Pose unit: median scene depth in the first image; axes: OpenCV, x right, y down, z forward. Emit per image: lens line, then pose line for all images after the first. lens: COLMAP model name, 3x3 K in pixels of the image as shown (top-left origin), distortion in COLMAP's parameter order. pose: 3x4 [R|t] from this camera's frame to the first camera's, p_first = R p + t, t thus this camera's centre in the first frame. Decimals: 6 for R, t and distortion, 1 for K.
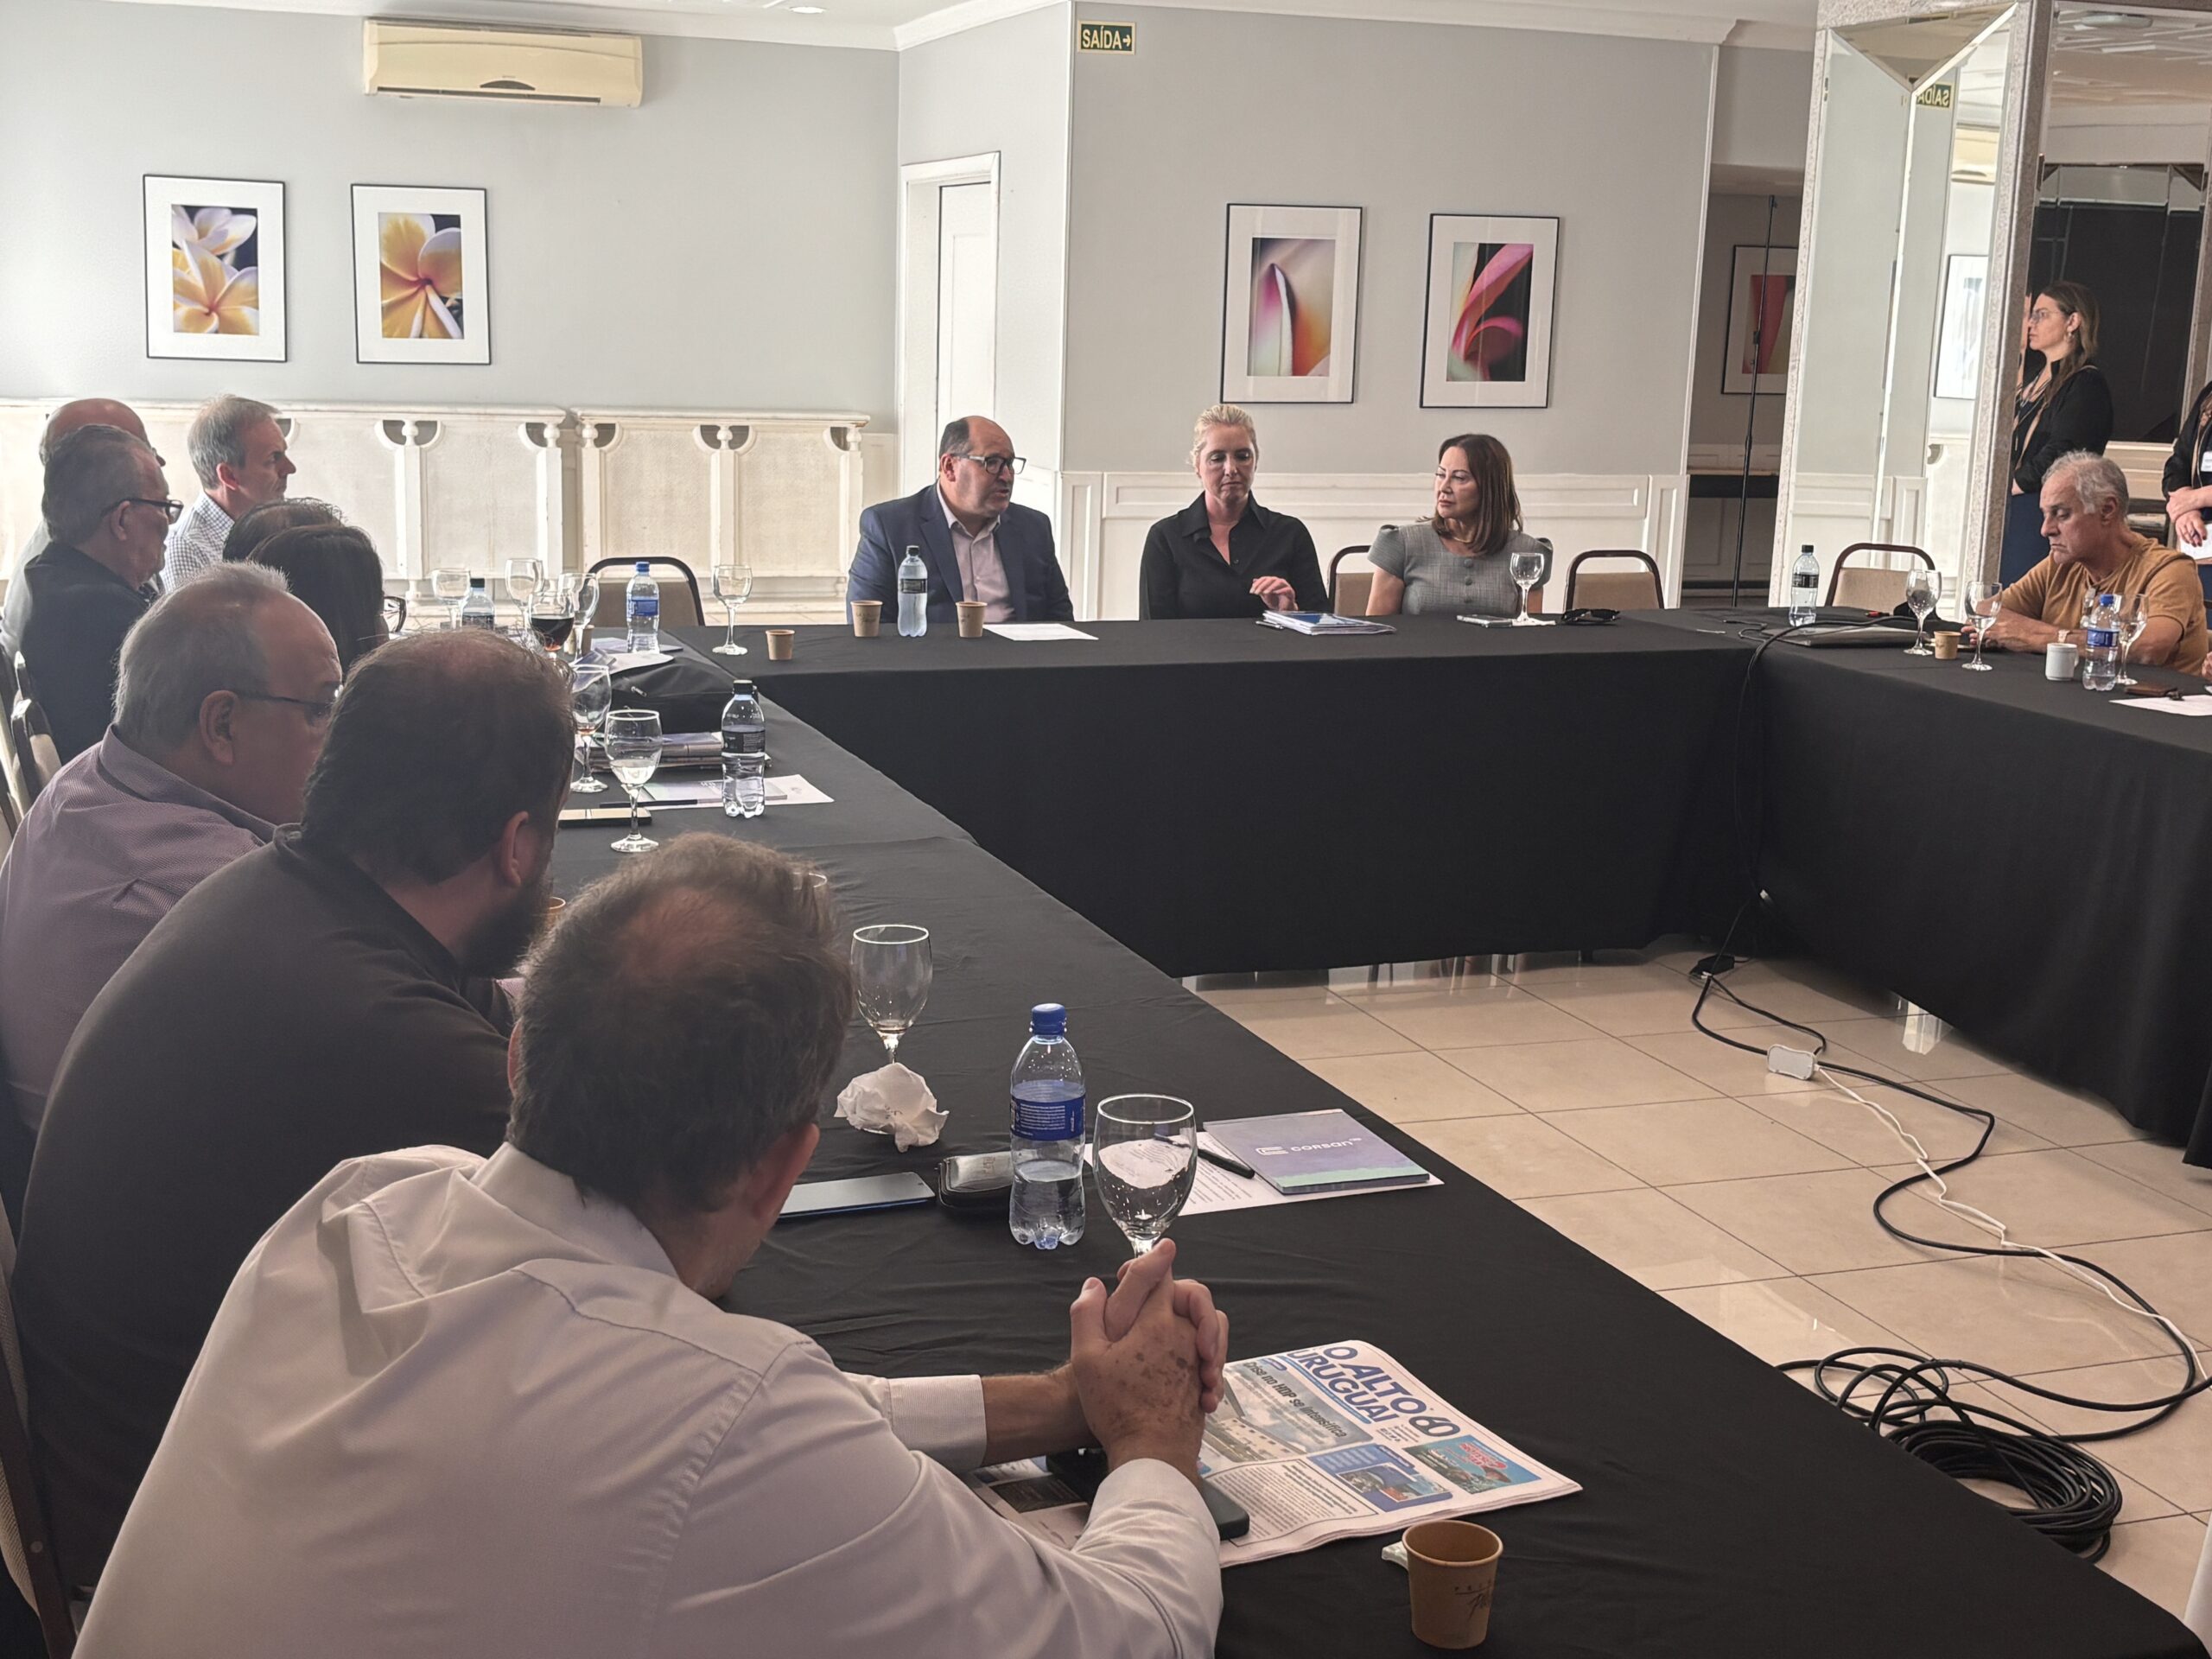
lens RADIAL K [[2620.1, 0, 1085.8], [0, 2620.1, 812.2], [0, 0, 1]] dist [0.045221, 0.000000]
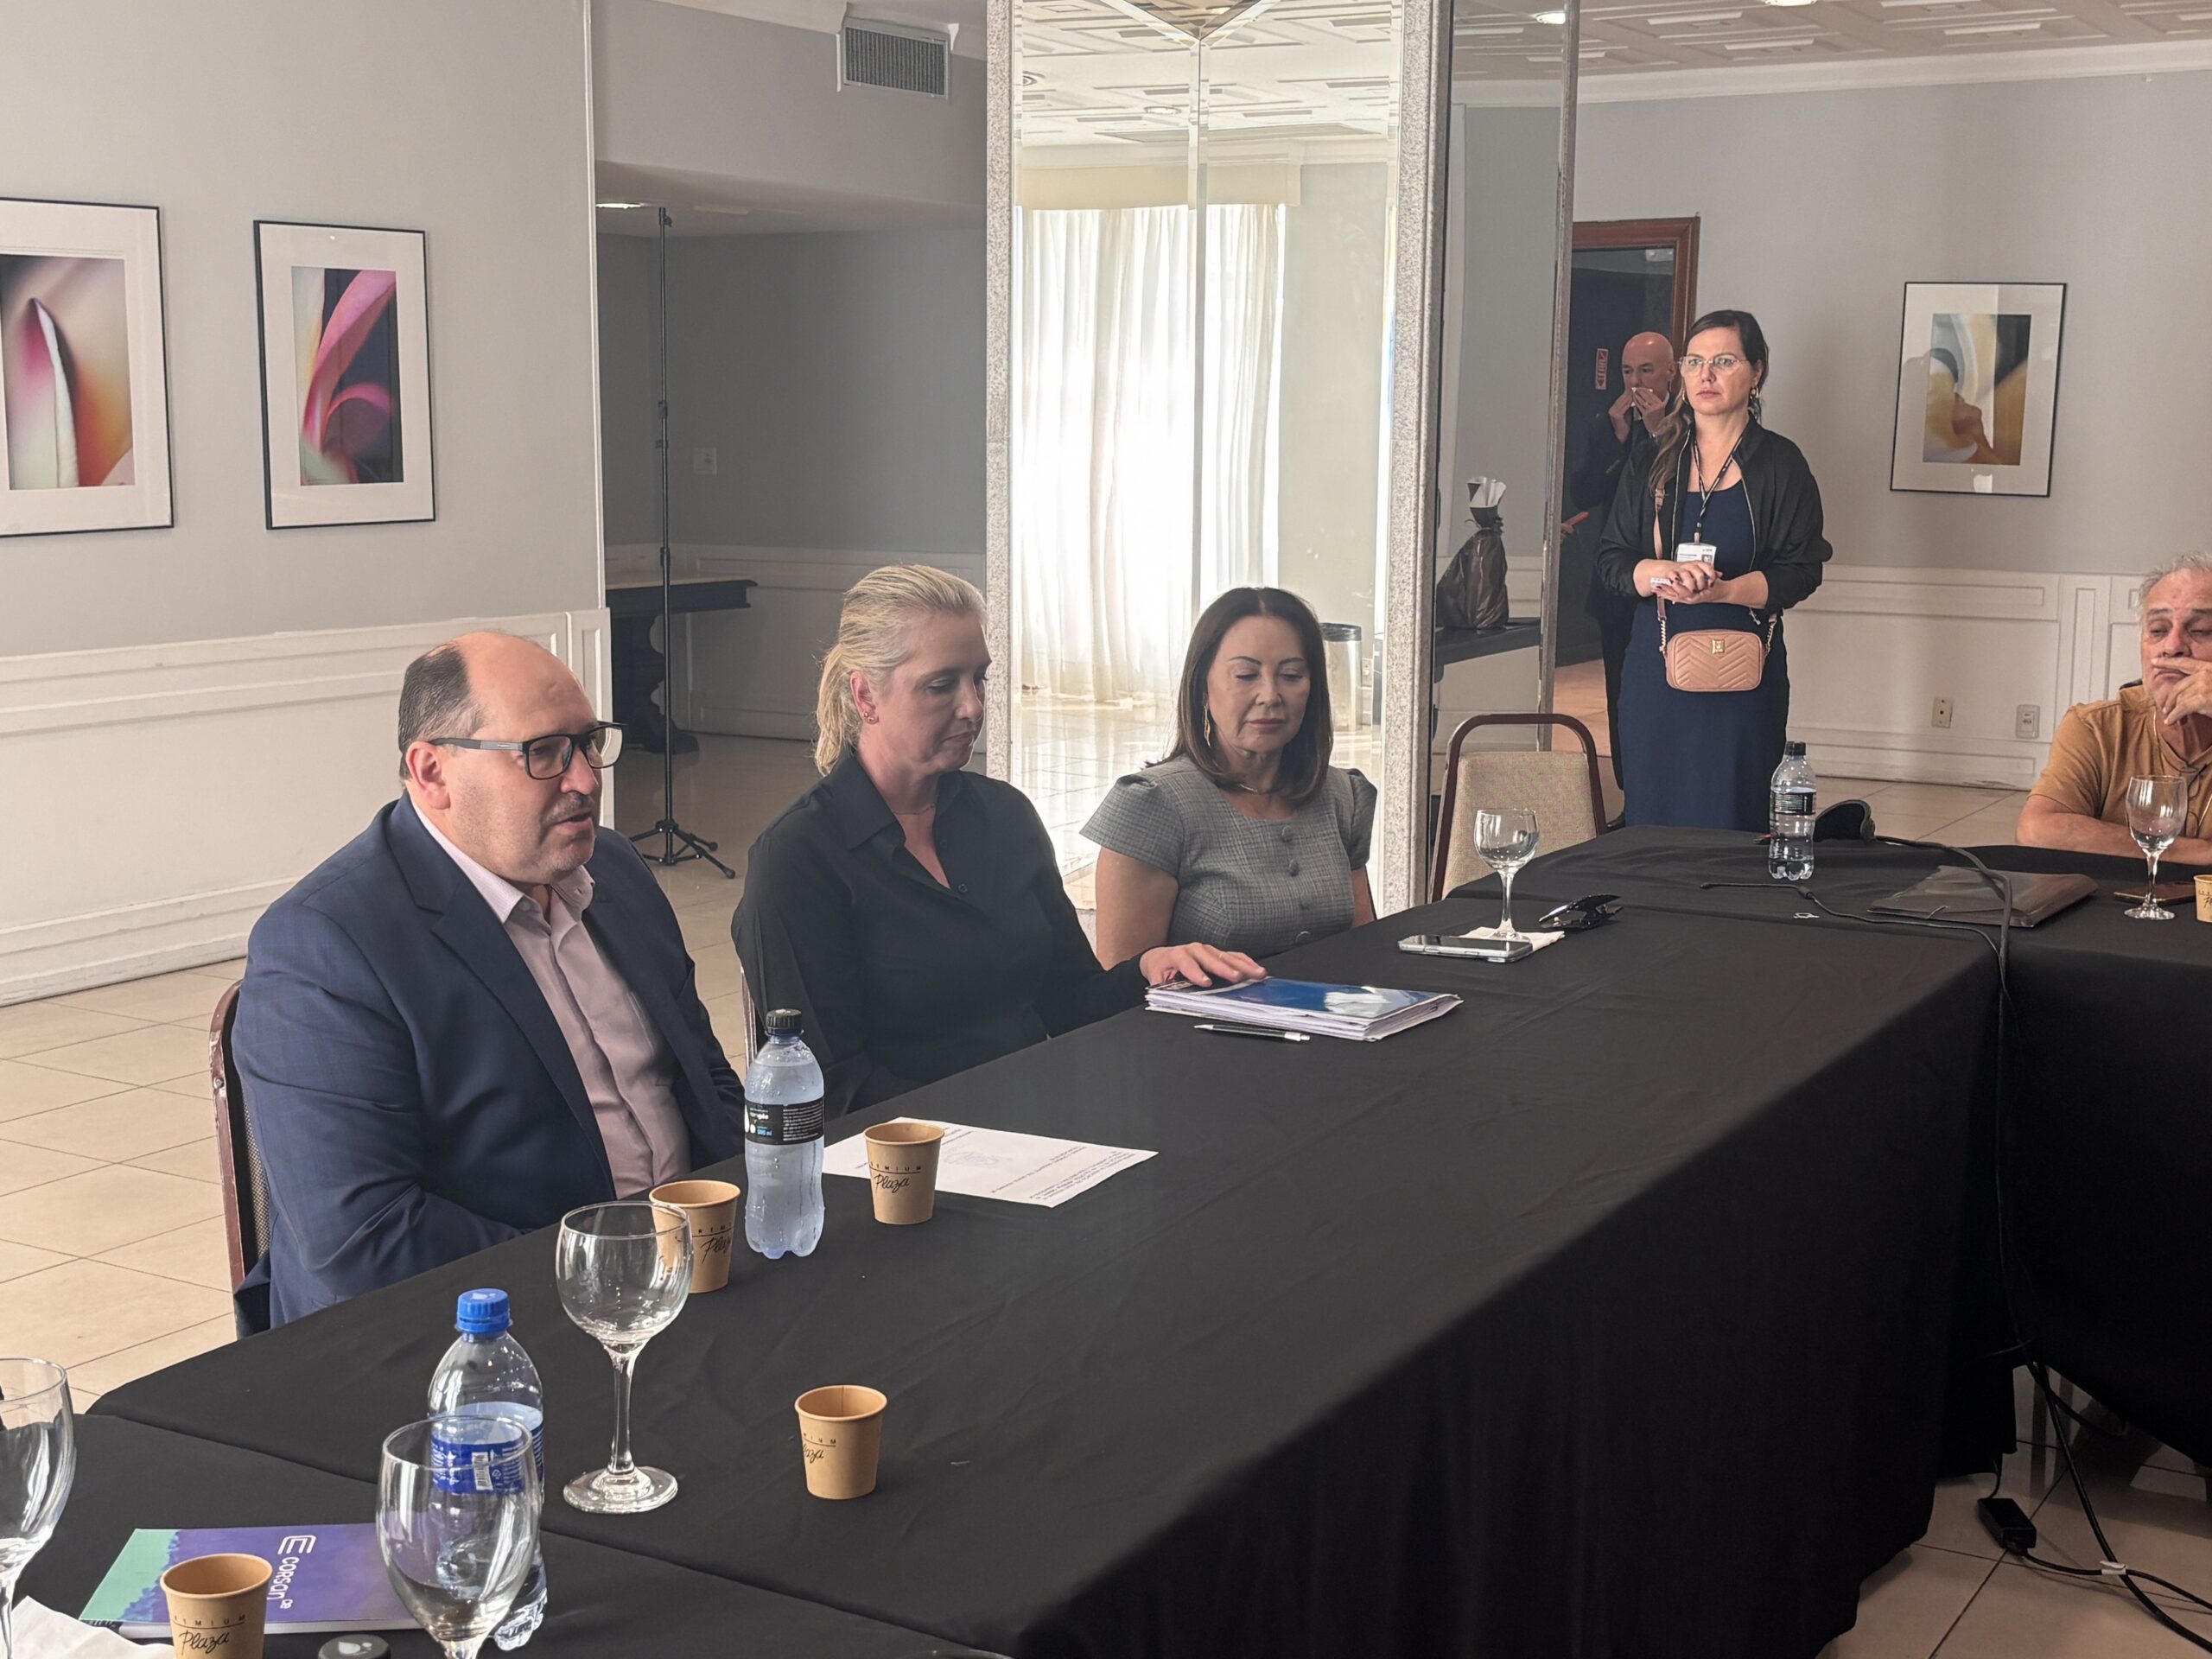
lens RADIAL K [[2747.2, 0, 1116.1], [0, 2747.2, 834.5], [0, 0, 1]] dist [-0.008429, 0.000000]
pose [[0.762231, -0.124035, 0.635310, -0.236970], [0.138873, 0.989951, 0.026657, -0.119282], [-0.632233, 0.067909, 0.771797, 0.622227]]
